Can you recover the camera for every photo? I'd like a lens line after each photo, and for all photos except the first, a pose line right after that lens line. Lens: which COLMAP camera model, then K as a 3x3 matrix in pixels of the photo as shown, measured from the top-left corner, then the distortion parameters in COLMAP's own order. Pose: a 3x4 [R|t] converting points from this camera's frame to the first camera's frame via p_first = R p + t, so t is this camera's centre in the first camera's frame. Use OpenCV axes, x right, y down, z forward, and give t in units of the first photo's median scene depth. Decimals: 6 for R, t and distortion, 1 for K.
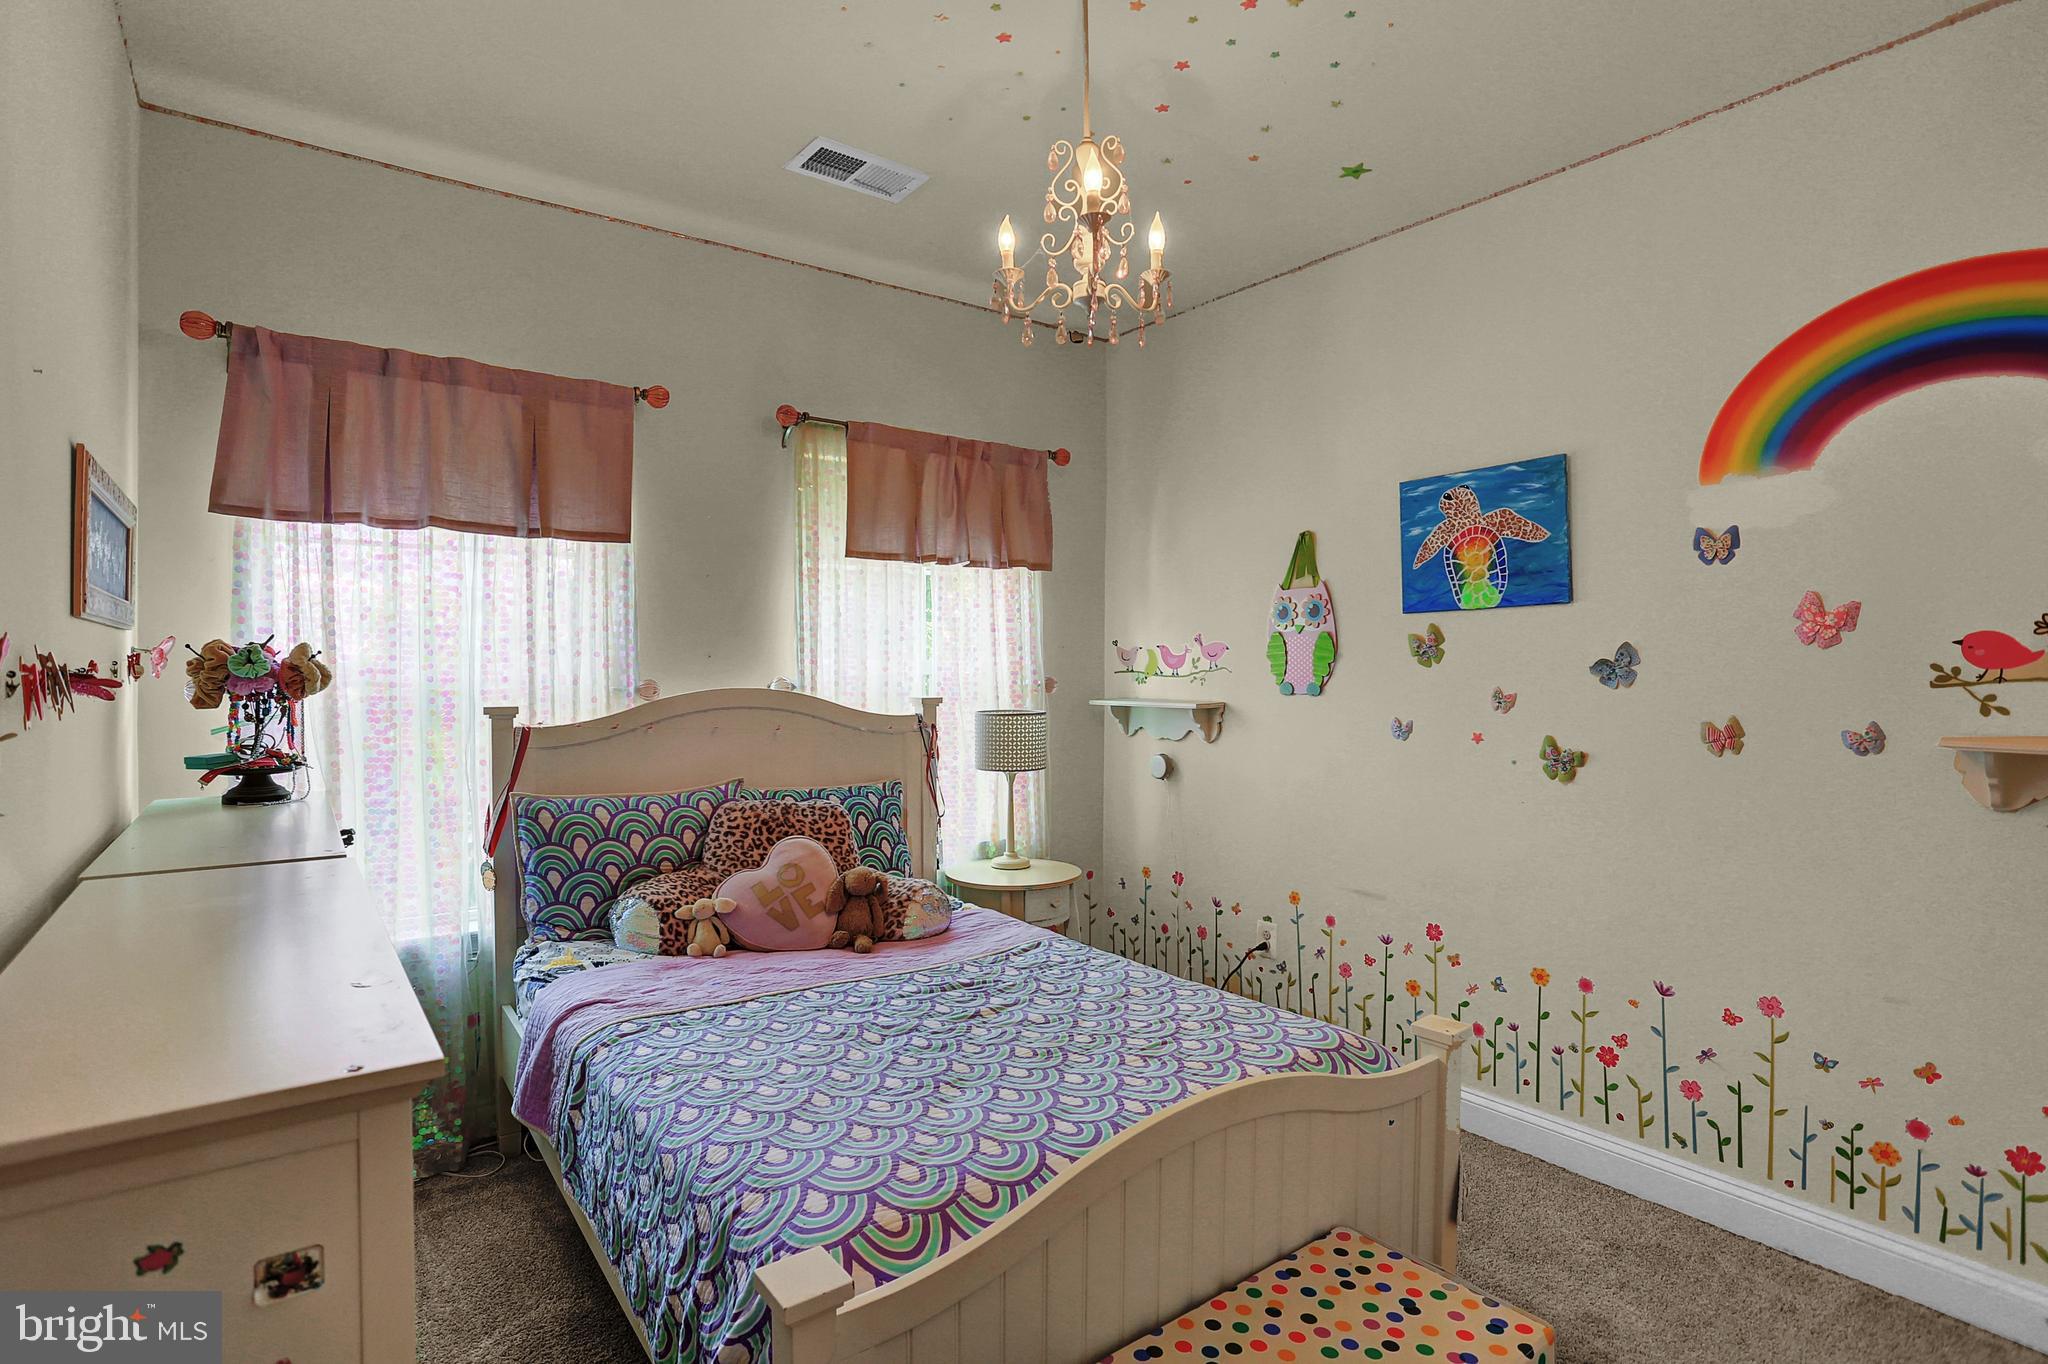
lens RADIAL K [[1009.6, 0, 1040.9], [0, 1009.6, 674.3], [0, 0, 1]] dist [-0.064923, 0.027422]
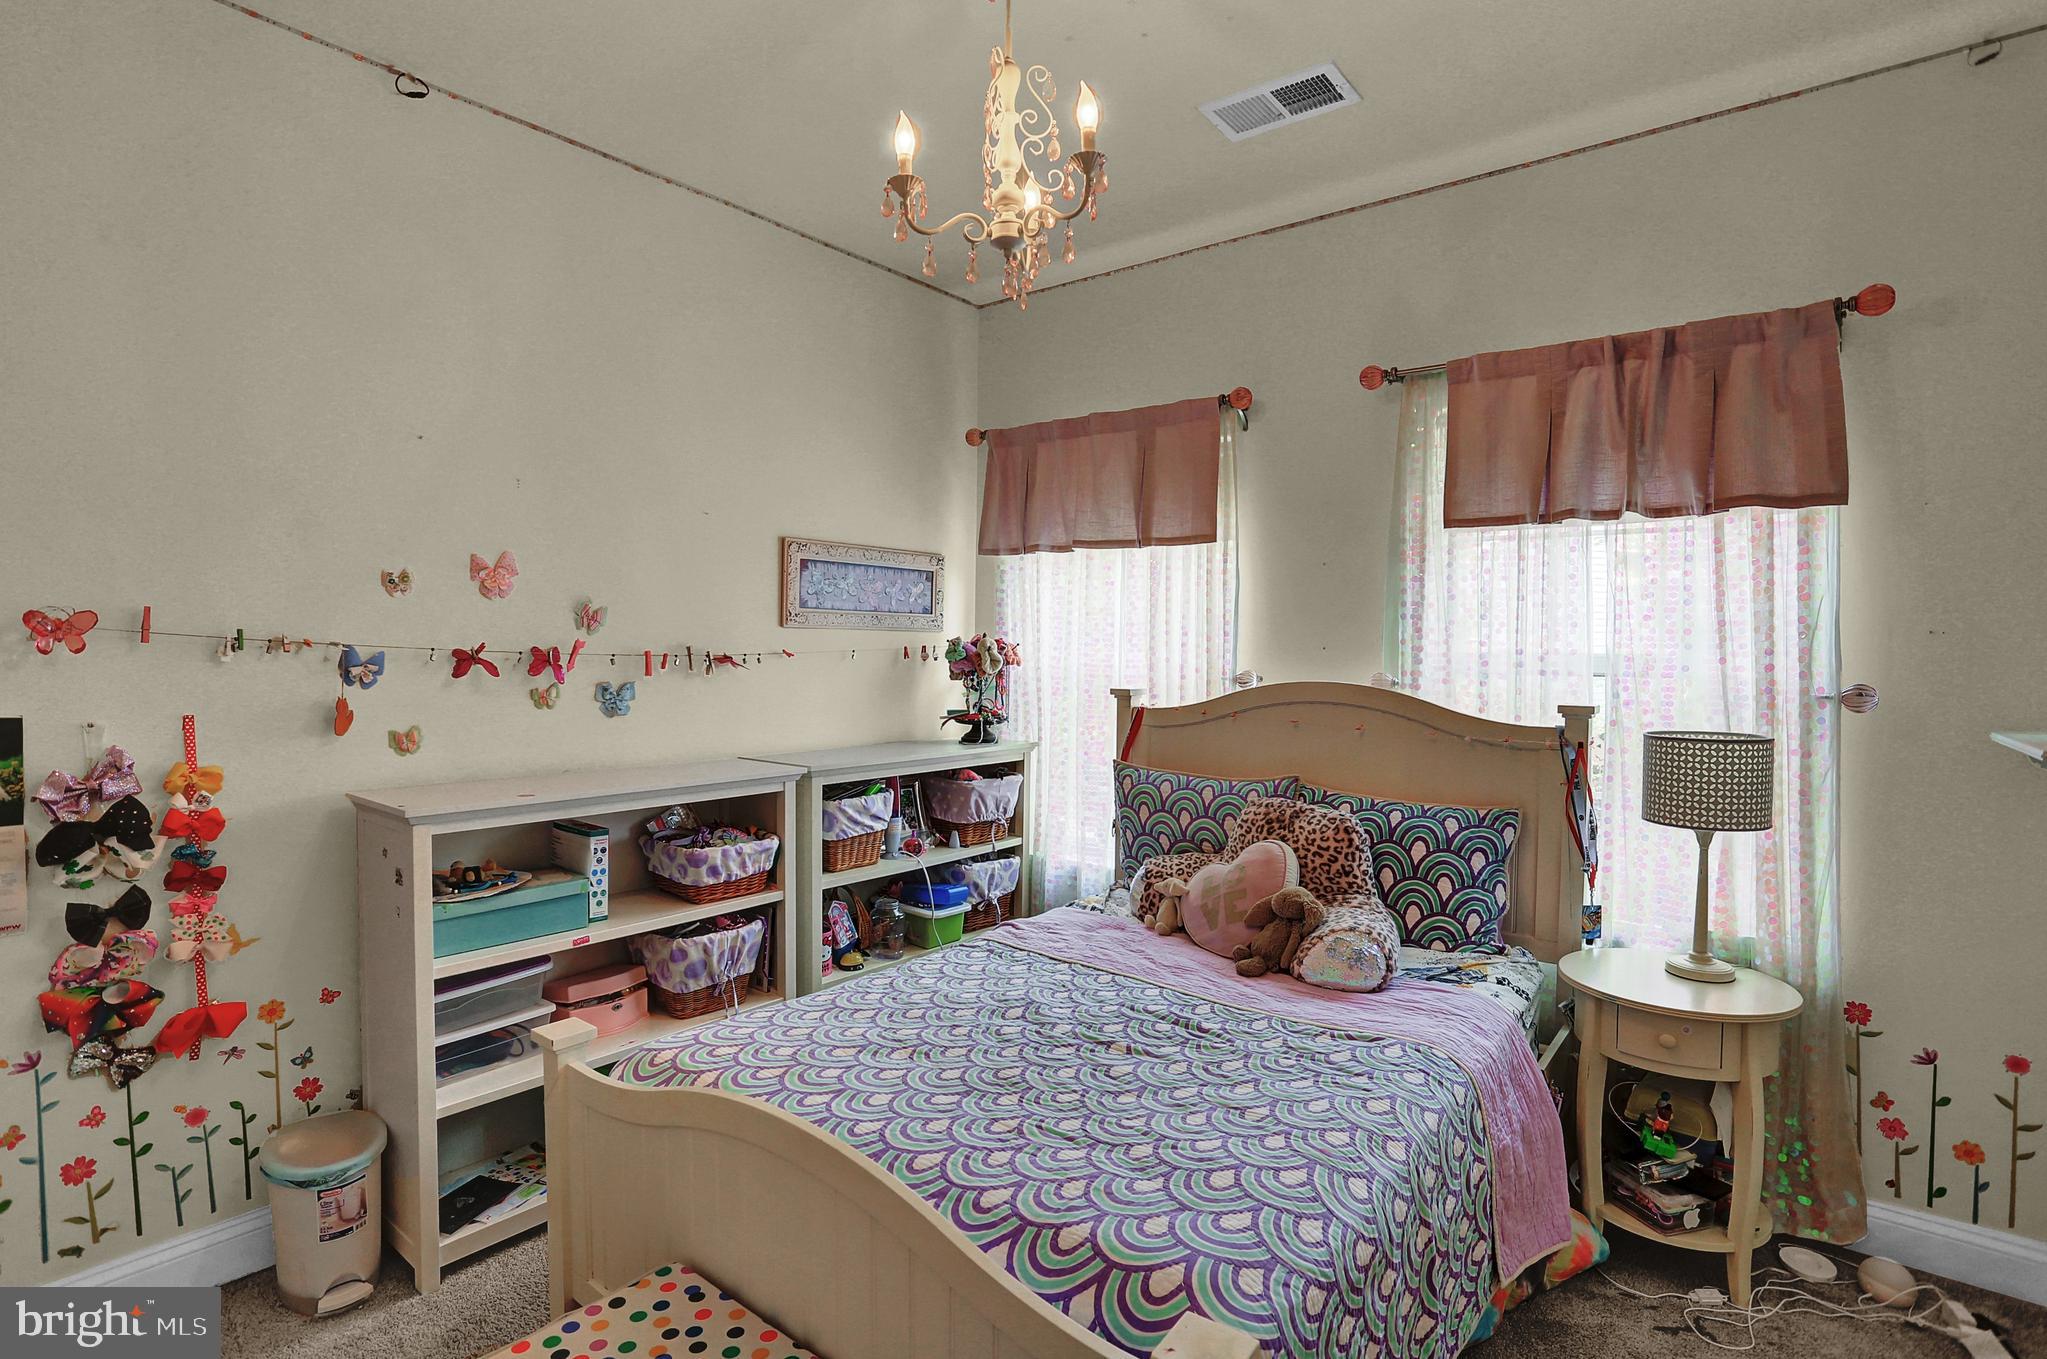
lens RADIAL K [[1042.6, 0, 1013.0], [0, 1042.6, 683.0], [0, 0, 1]] dist [-0.086161, 0.031600]
pose [[0.227031, 0.036359, -0.973208, 0.667098], [-0.014254, 0.999320, 0.034009, -0.016386], [0.973783, 0.006151, 0.227395, 0.569717]]
